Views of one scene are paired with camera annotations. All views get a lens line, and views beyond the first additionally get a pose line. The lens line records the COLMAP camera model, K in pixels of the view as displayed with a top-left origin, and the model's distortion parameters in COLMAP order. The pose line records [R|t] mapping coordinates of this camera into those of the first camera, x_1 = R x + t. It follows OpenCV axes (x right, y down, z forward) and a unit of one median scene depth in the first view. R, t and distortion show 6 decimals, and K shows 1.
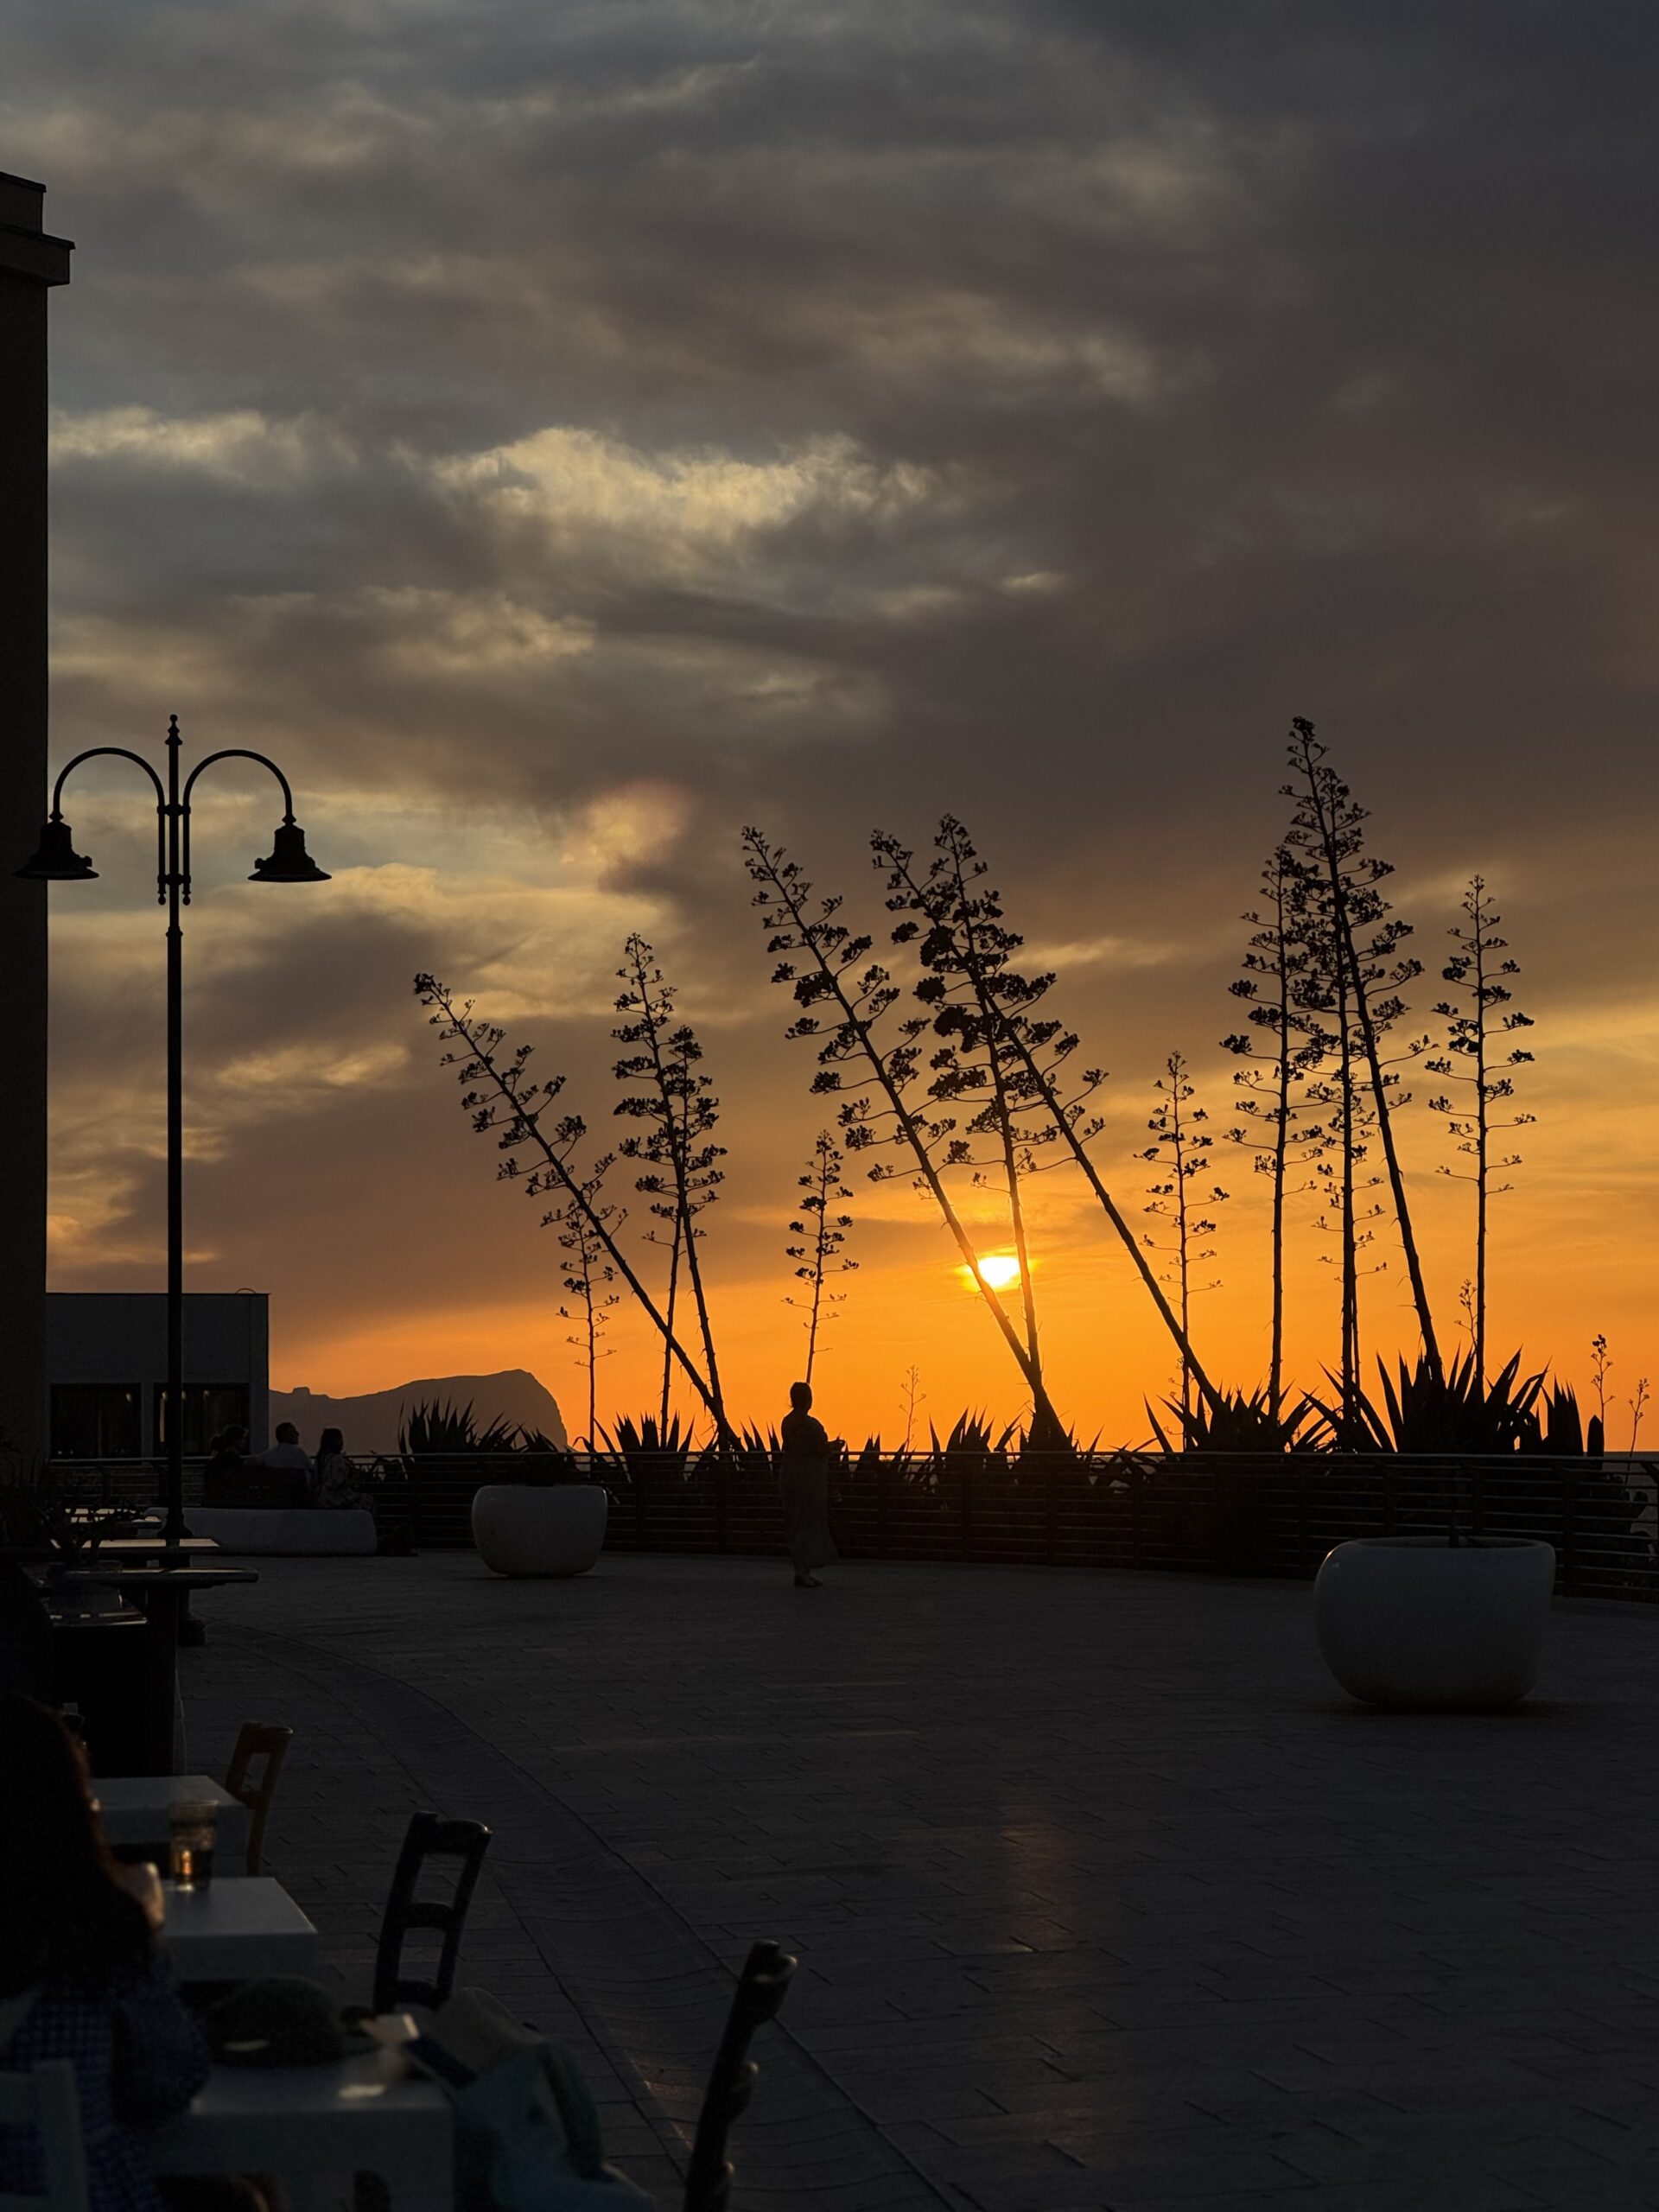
lens RADIAL K [[5169.9, 0, 757.9], [0, 5169.9, 968.1], [0, 0, 1]] dist [-0.303767, 0.000000]
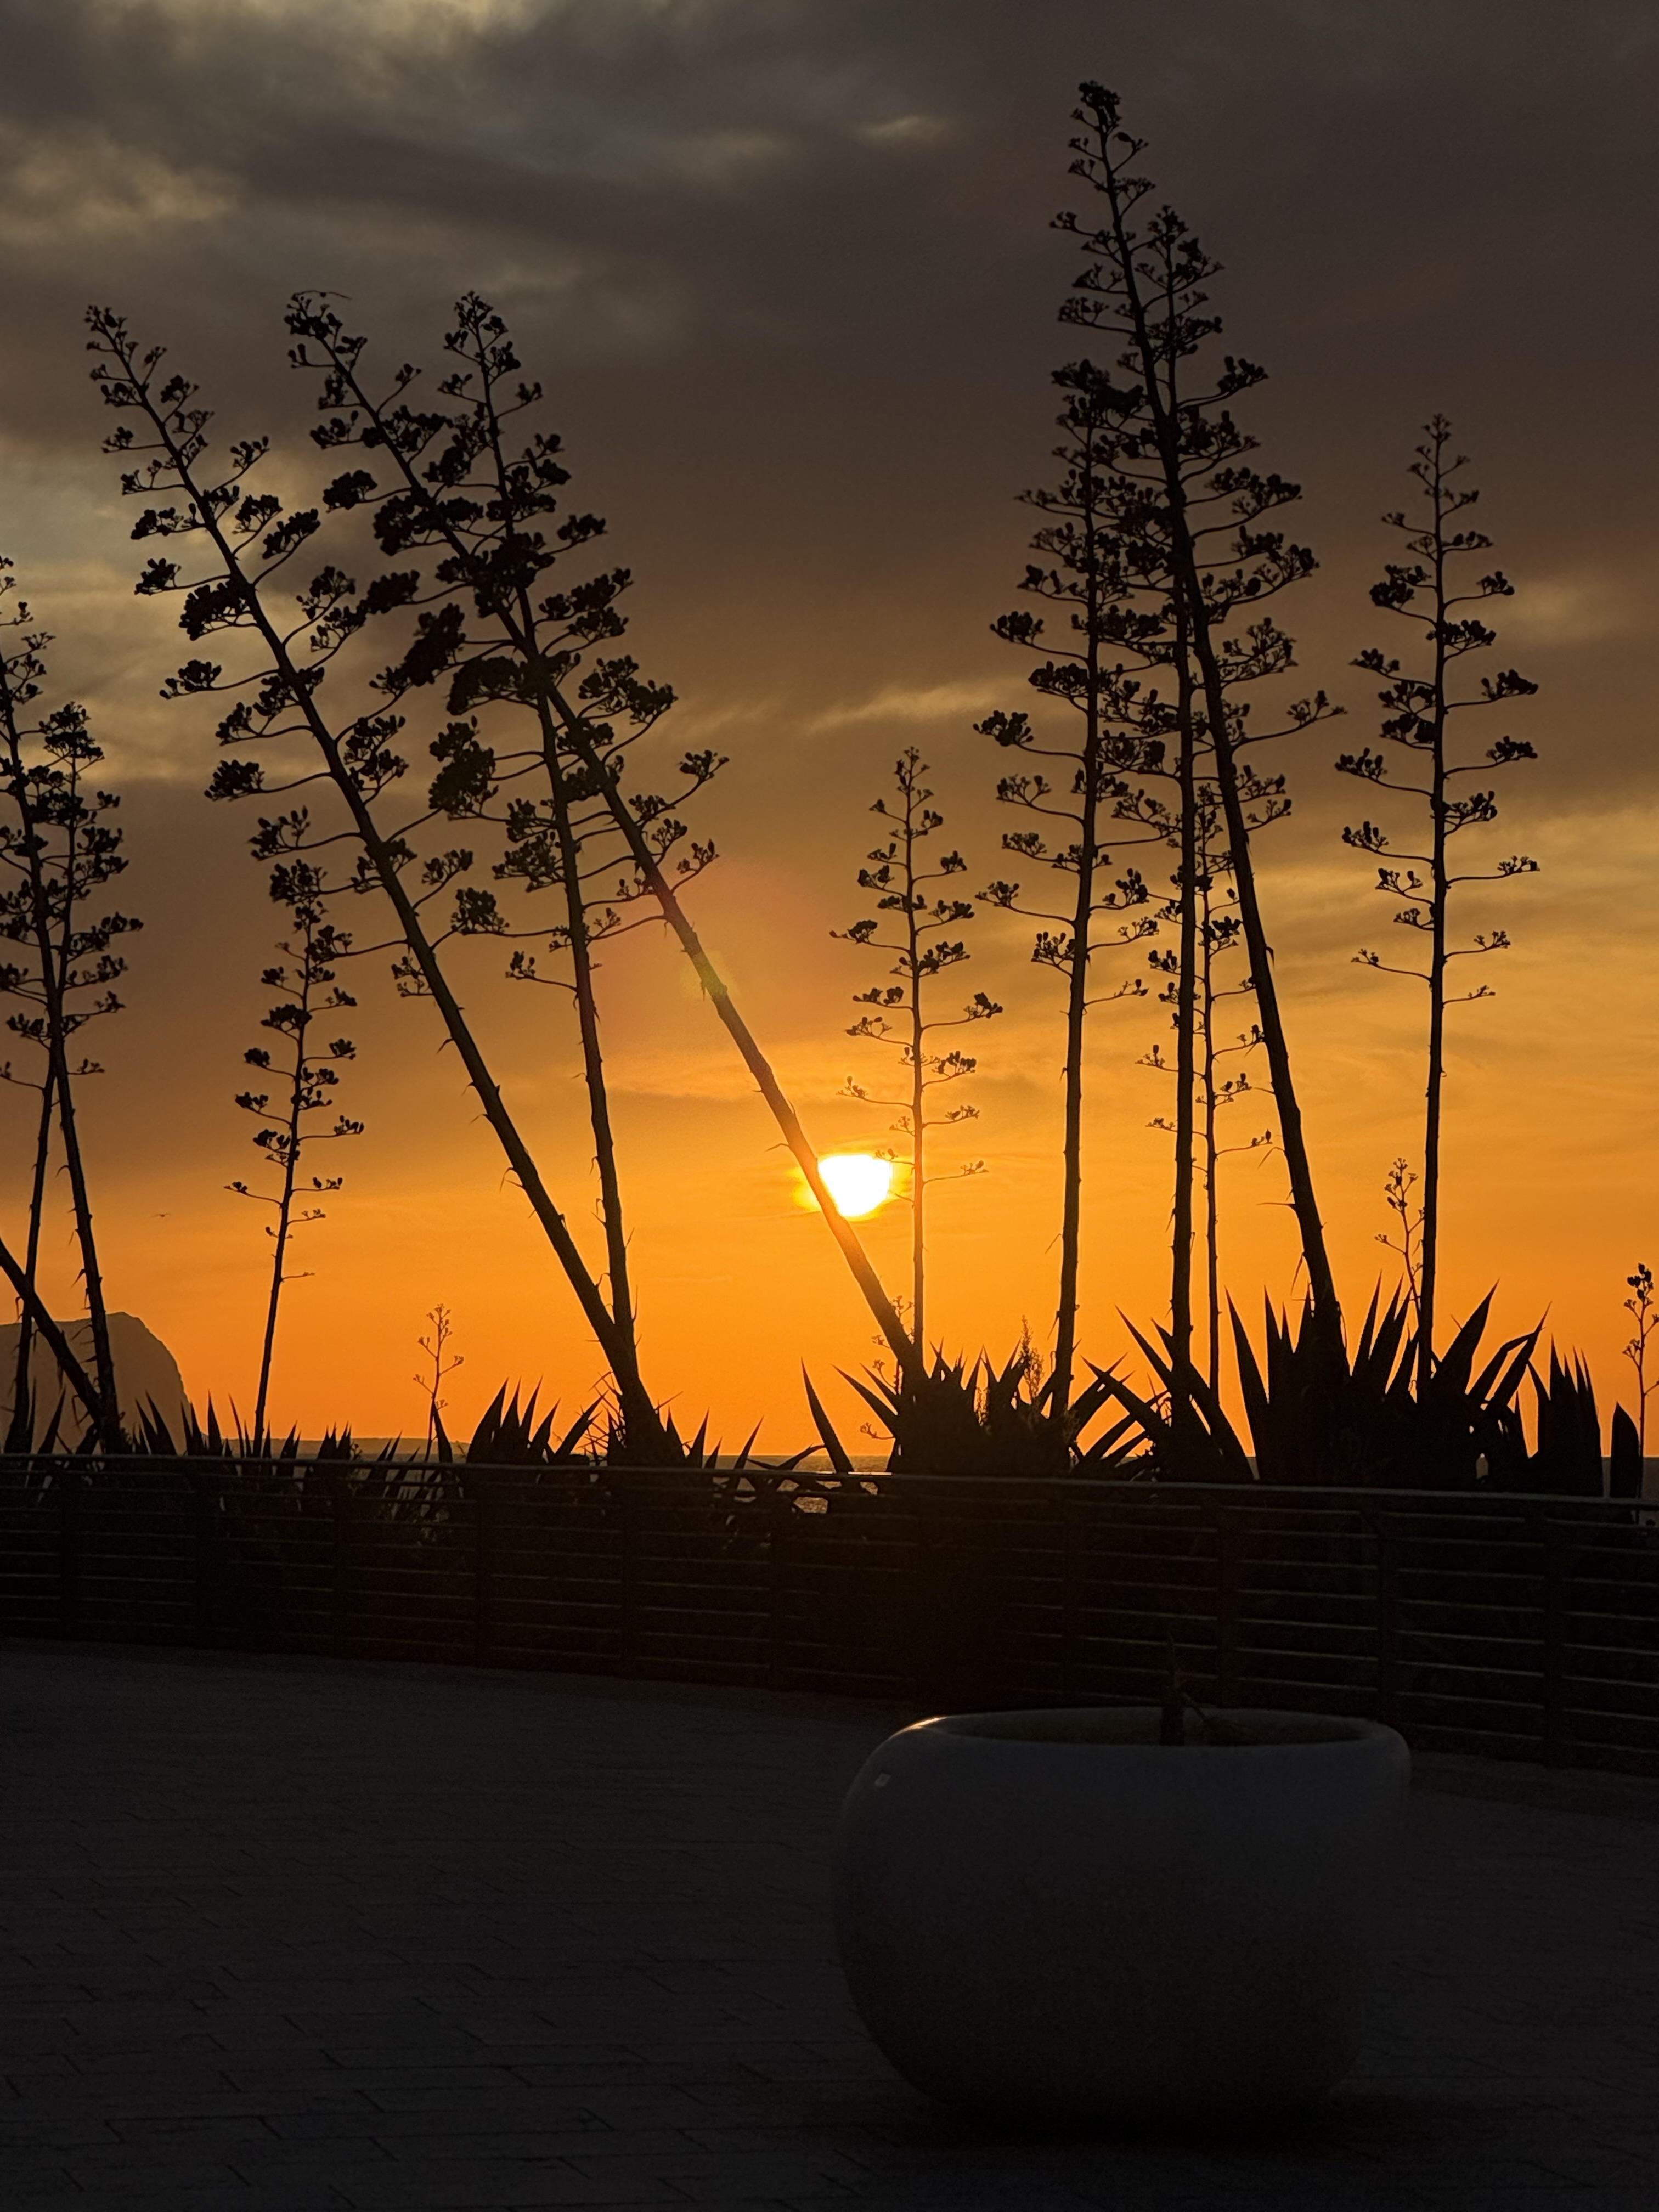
lens RADIAL K [[7759.4, 0, 849.7], [0, 7759.4, 1091.7], [0, 0, 1]] dist [-0.218789, 0.000000]
pose [[0.998828, 0.013868, 0.046380, 0.040371], [-0.016107, 0.998706, 0.048243, 0.014483], [-0.045651, -0.048933, 0.997758, 0.183765]]
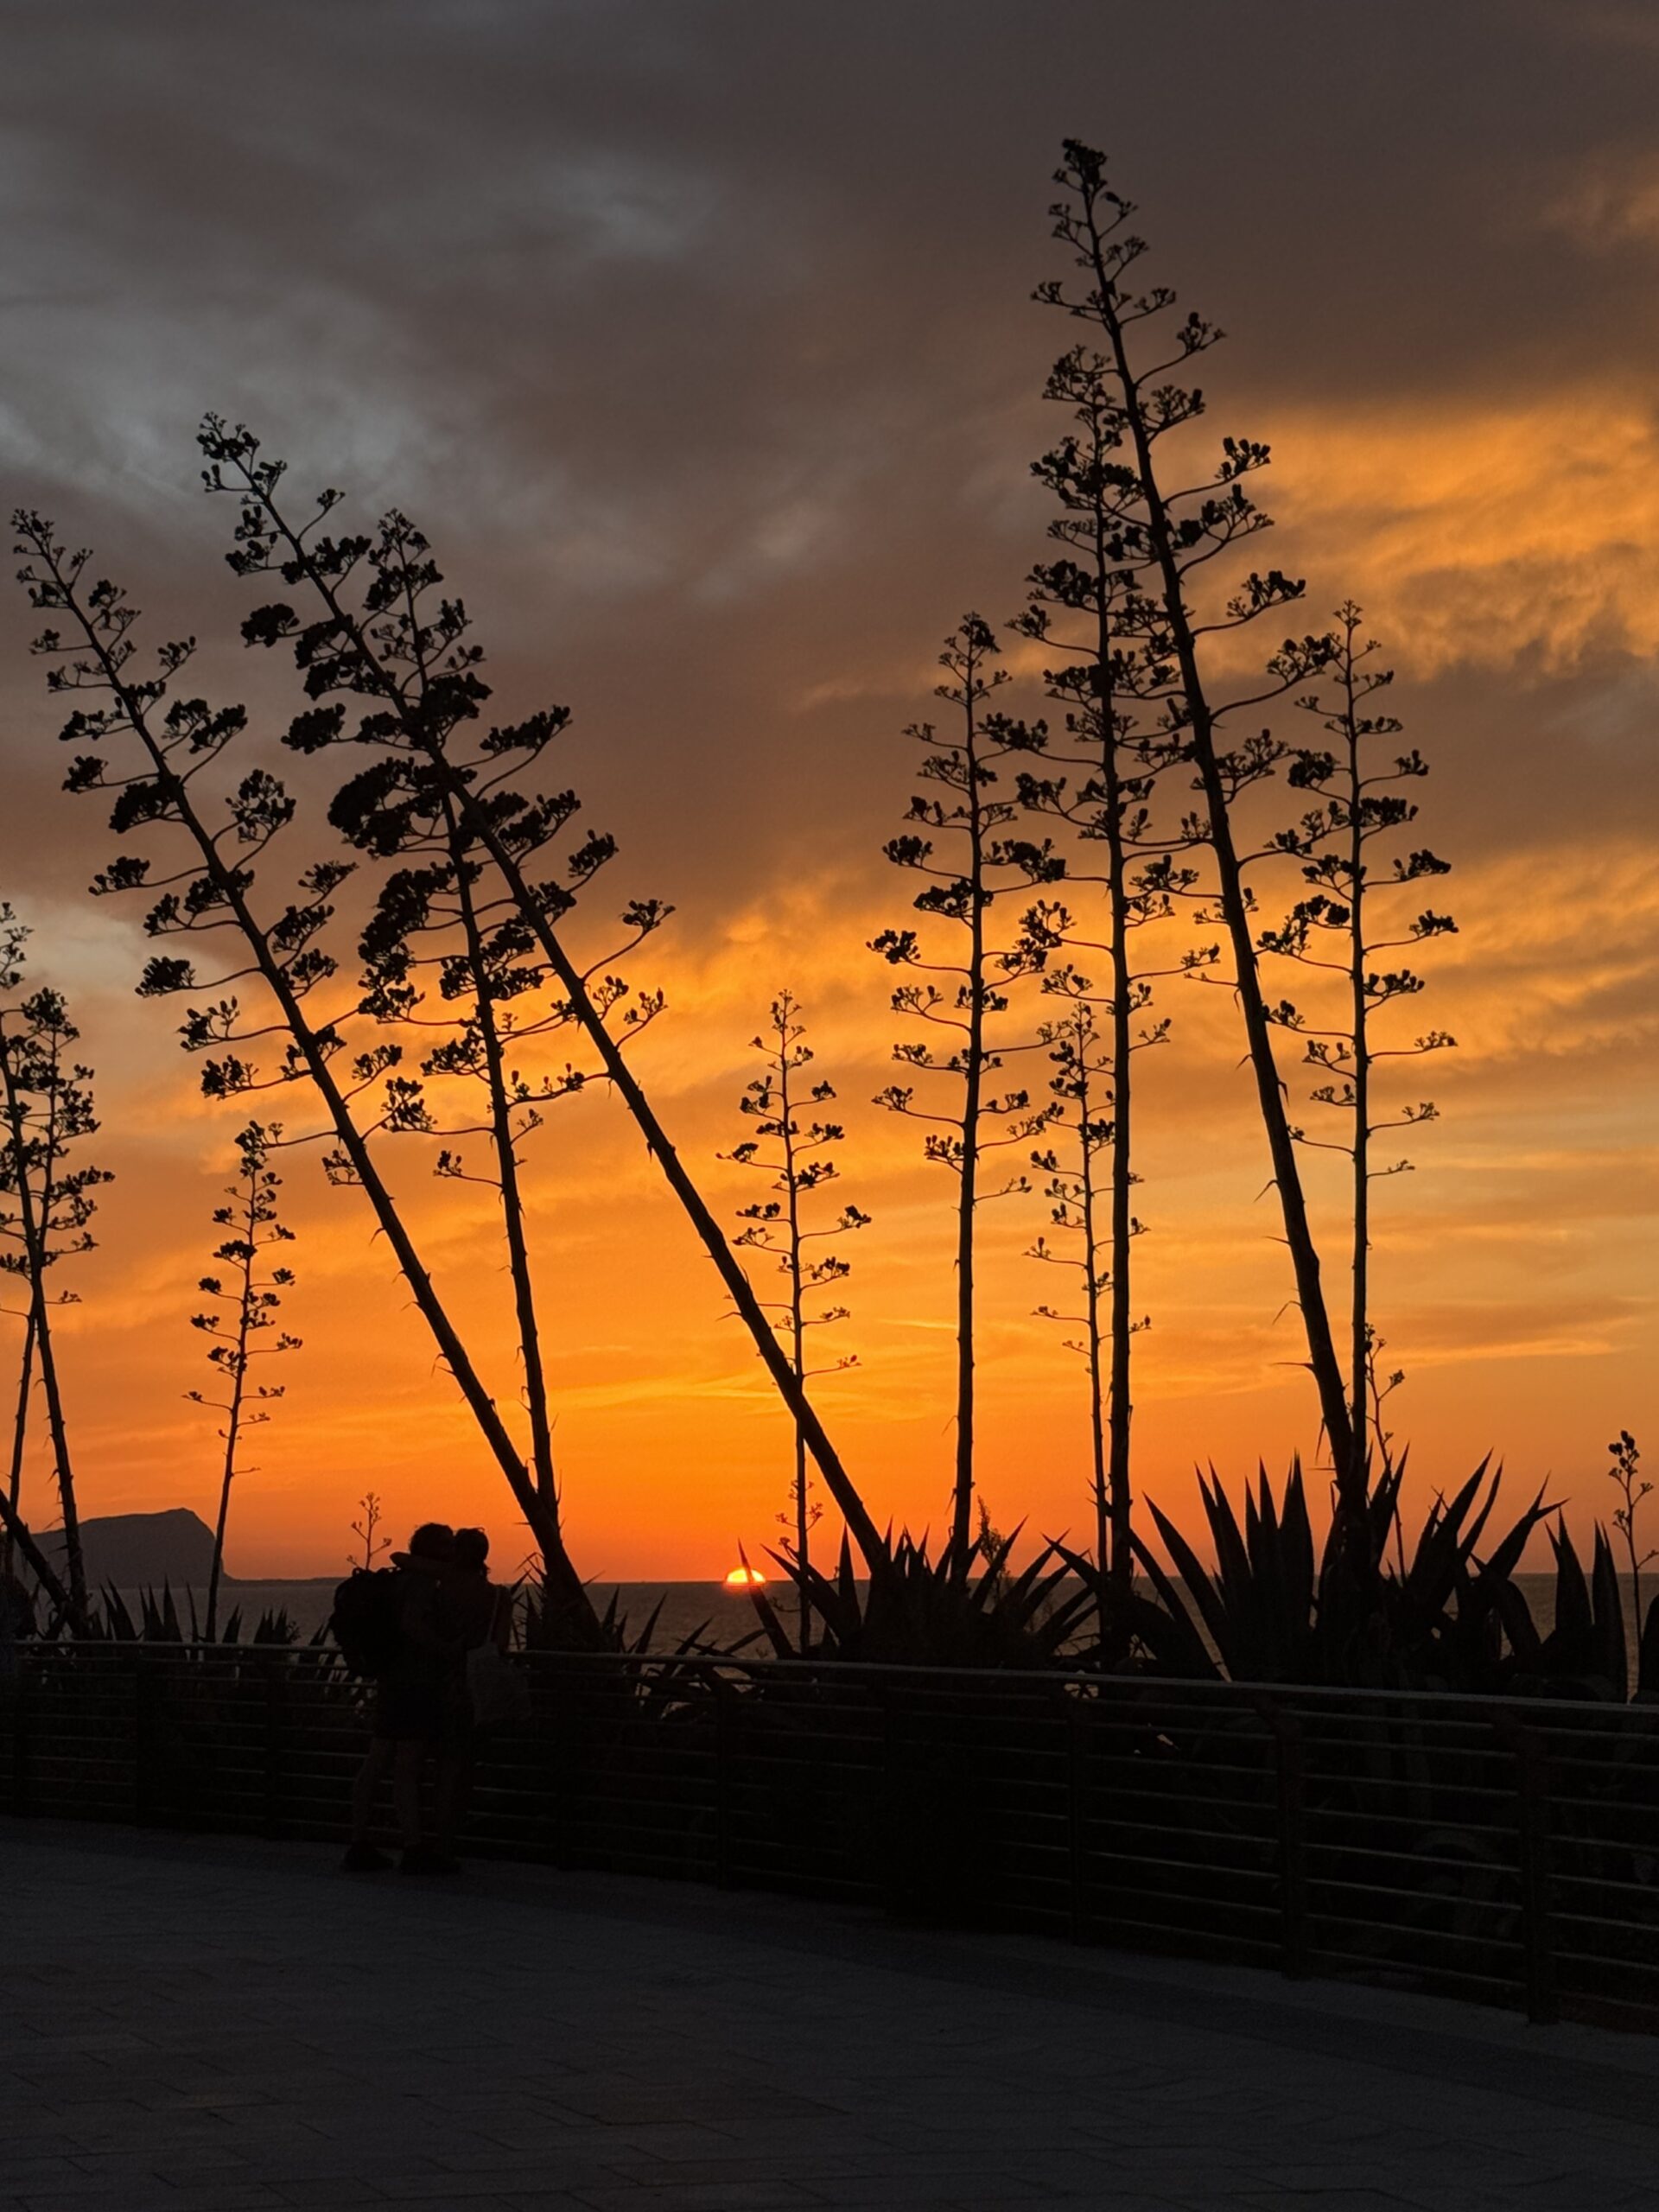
lens RADIAL K [[4350.4, 0, 788.6], [0, 4350.4, 1105.7], [0, 0, 1]] dist [0.165335, 0.000000]
pose [[0.995841, 0.007598, 0.090786, 0.037252], [-0.006309, 0.999875, -0.014475, 0.042234], [-0.090884, 0.013842, 0.995765, 0.528376]]
